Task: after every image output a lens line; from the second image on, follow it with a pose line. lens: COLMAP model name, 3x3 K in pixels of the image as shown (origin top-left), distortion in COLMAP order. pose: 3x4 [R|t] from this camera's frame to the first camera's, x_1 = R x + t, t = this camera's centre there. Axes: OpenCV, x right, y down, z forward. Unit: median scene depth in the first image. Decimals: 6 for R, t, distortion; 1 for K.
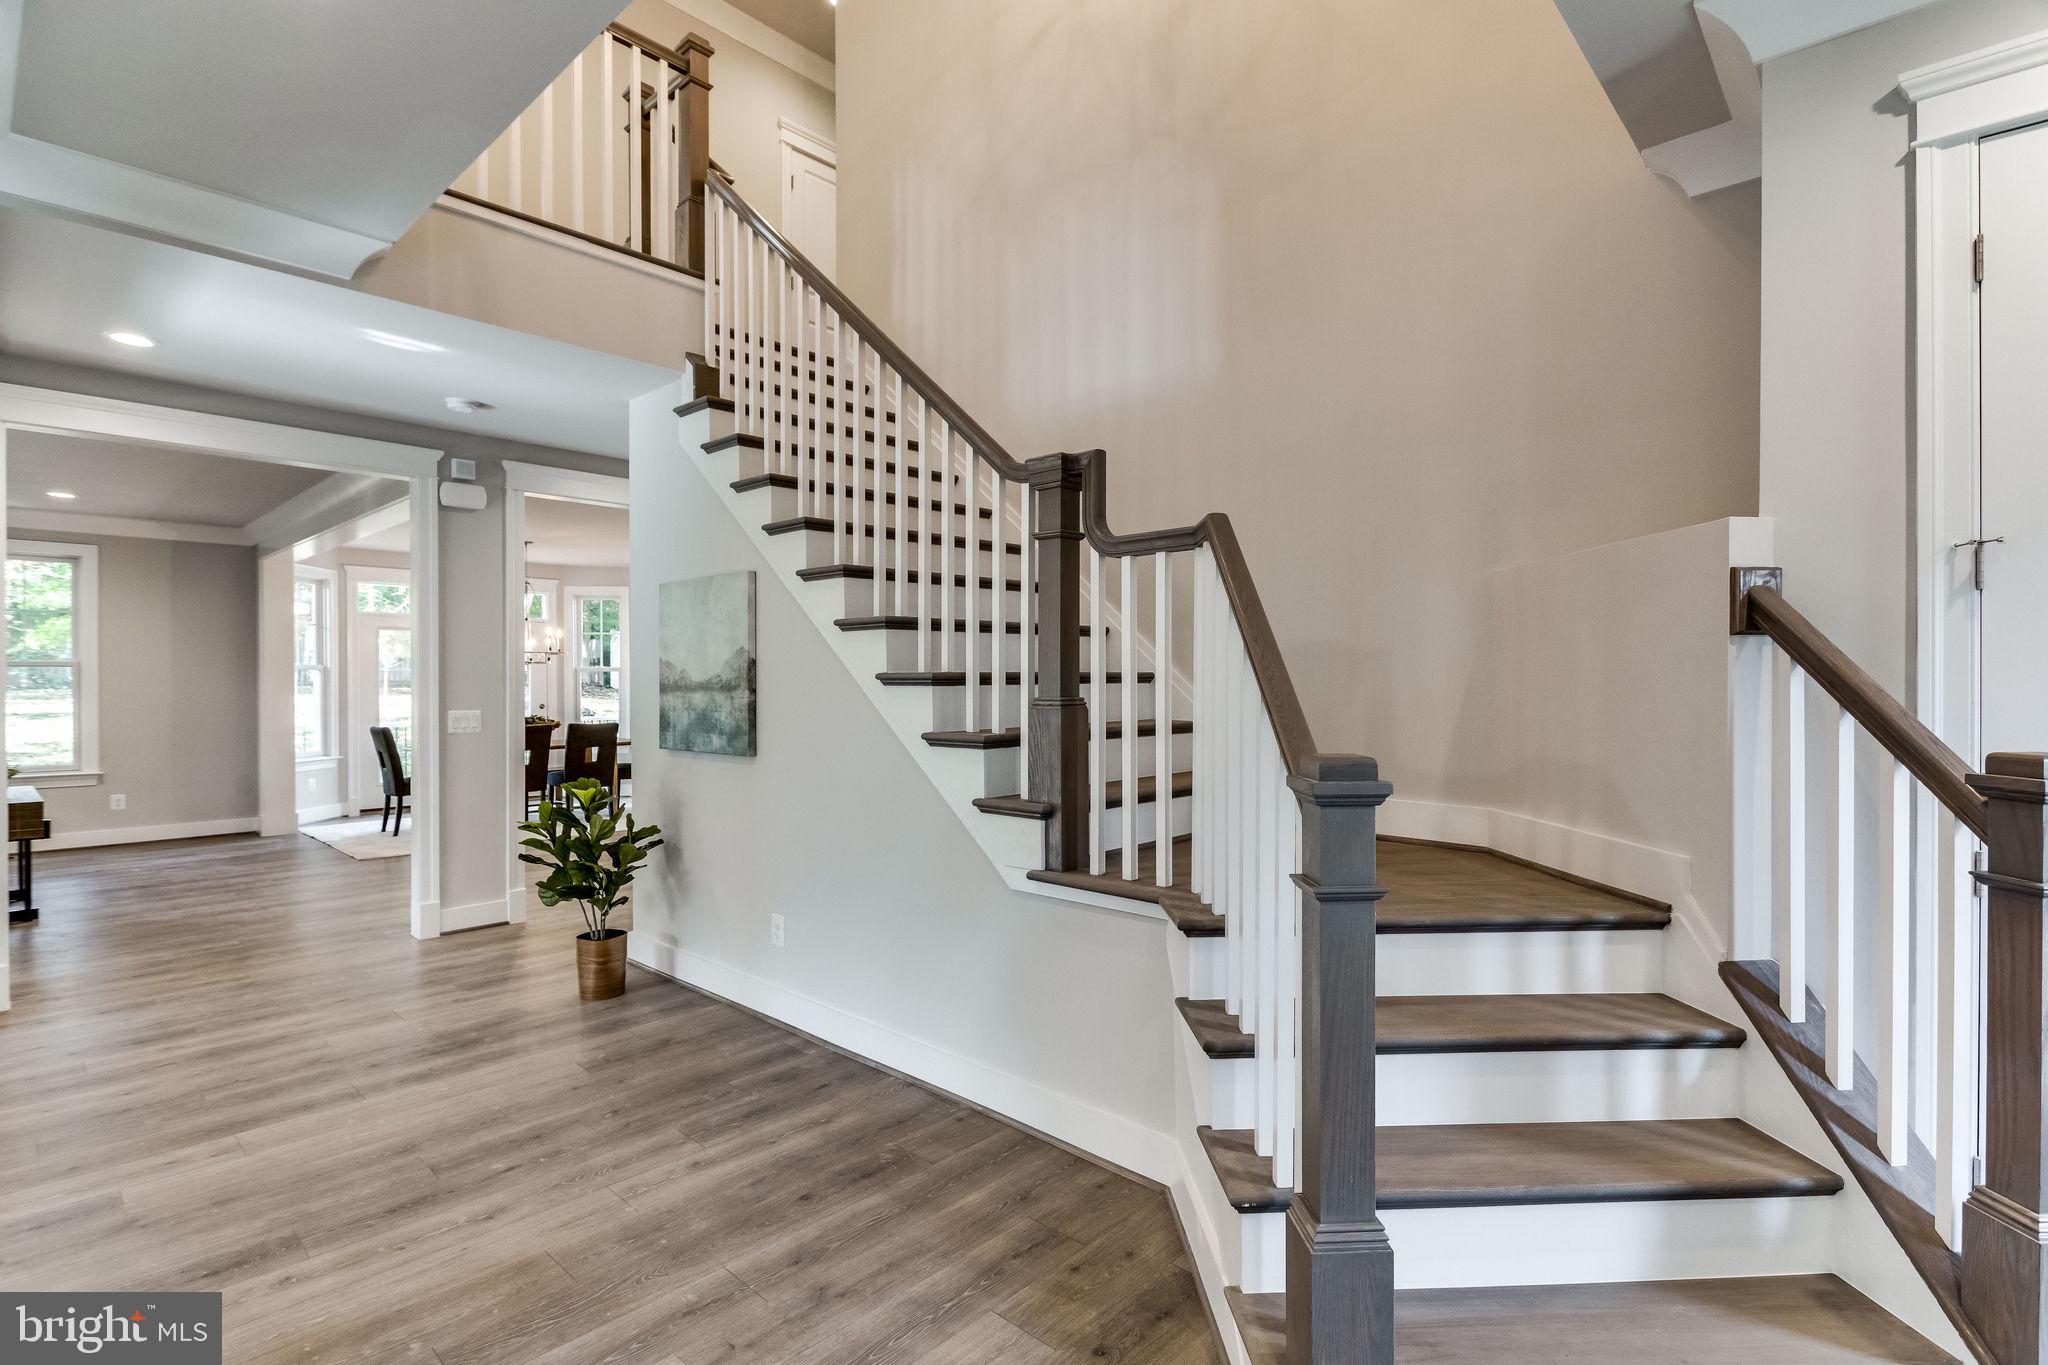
lens RADIAL K [[992.0, 0, 1042.0], [0, 992.0, 687.0], [0, 0, 1]] dist [0.000287, -0.002268]
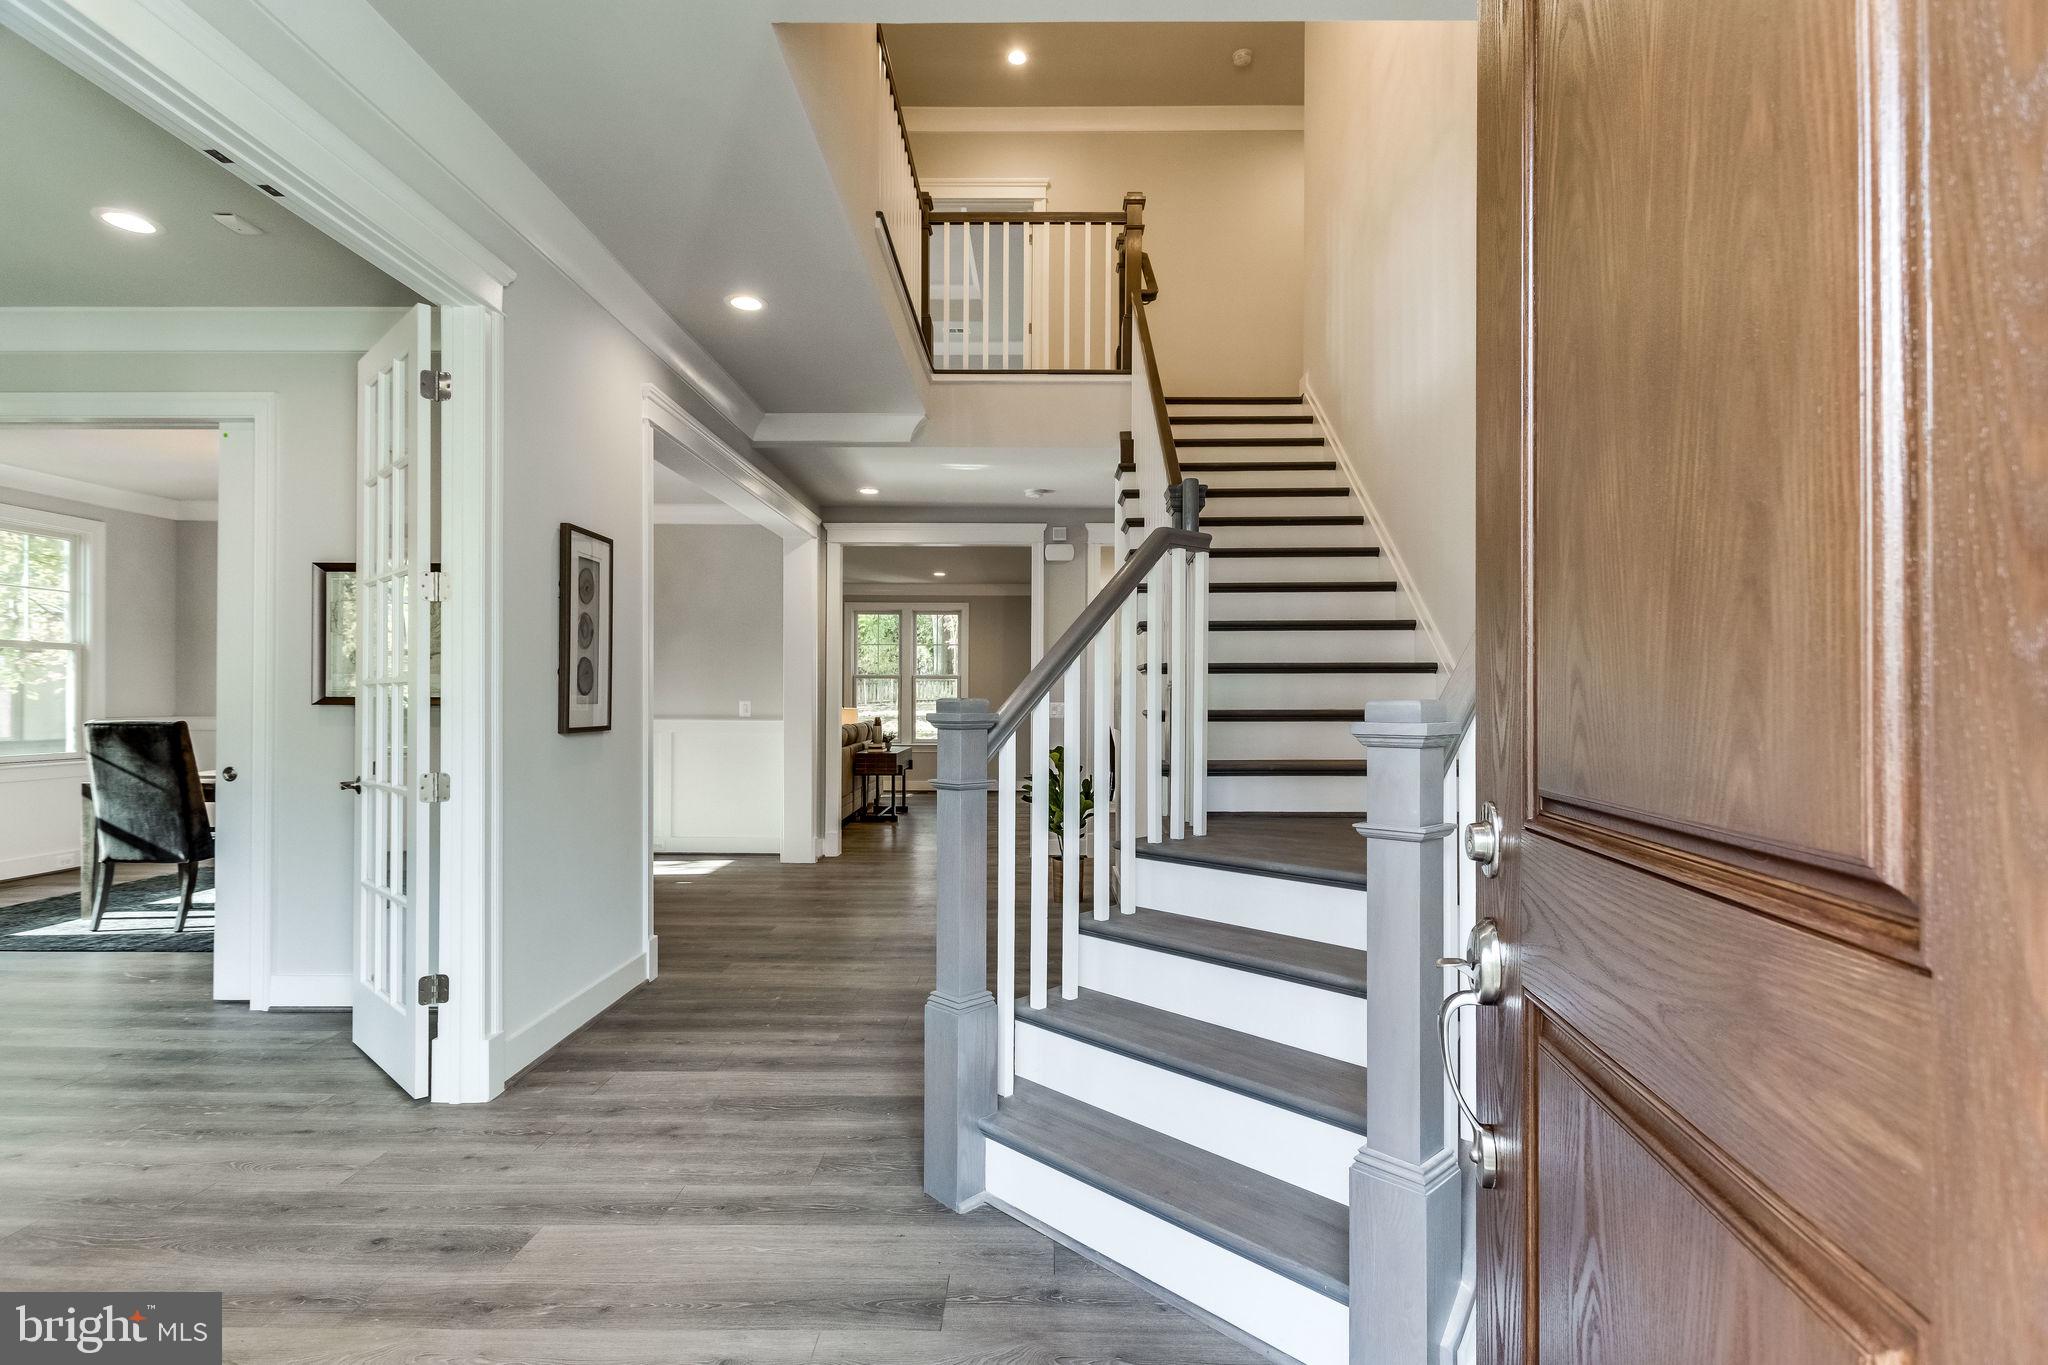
lens RADIAL K [[992.0, 0, 1042.0], [0, 992.0, 687.0], [0, 0, 1]] dist [0.000287, -0.002268]
pose [[0.661712, -0.005005, -0.749742, 0.567504], [-0.007389, 0.999886, -0.013196, 0.026784], [0.749722, 0.014272, 0.661599, 0.031512]]
